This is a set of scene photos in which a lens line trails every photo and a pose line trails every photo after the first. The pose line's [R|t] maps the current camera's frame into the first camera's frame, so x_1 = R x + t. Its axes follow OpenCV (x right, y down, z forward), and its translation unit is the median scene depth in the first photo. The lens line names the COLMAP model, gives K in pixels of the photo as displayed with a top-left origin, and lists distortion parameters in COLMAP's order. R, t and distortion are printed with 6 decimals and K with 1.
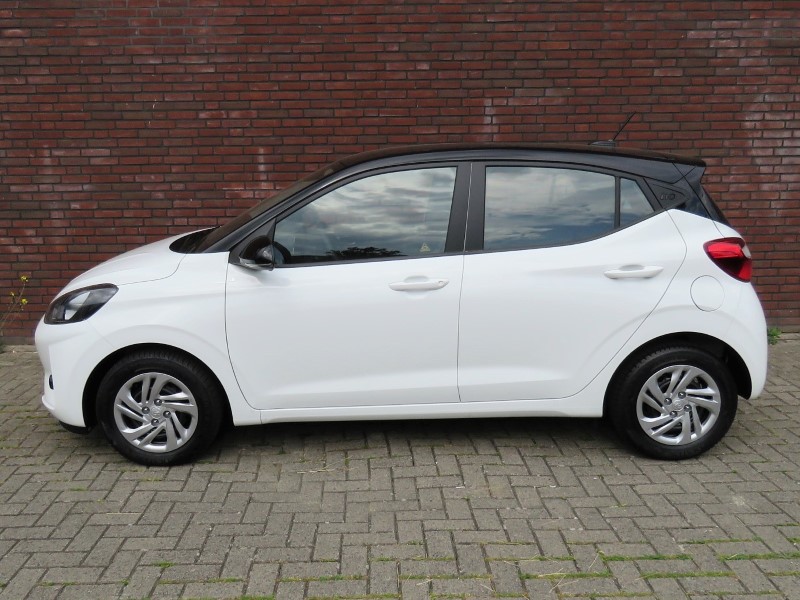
lens RADIAL K [[699.0, 0, 400.0], [0, 699.0, 300.0], [0, 0, 1]] dist [0.003638, -0.011324]
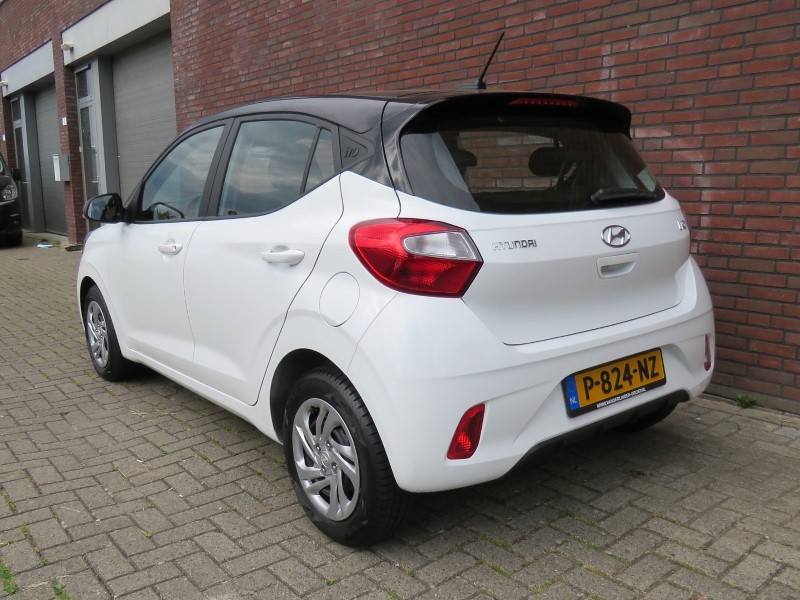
lens RADIAL K [[699.0, 0, 400.0], [0, 699.0, 300.0], [0, 0, 1]] dist [0.003638, -0.011324]
pose [[0.628999, 0.139948, -0.764706, 0.594256], [-0.147387, 0.987291, 0.059451, -0.033528], [0.763307, 0.075313, 0.641631, 0.380844]]
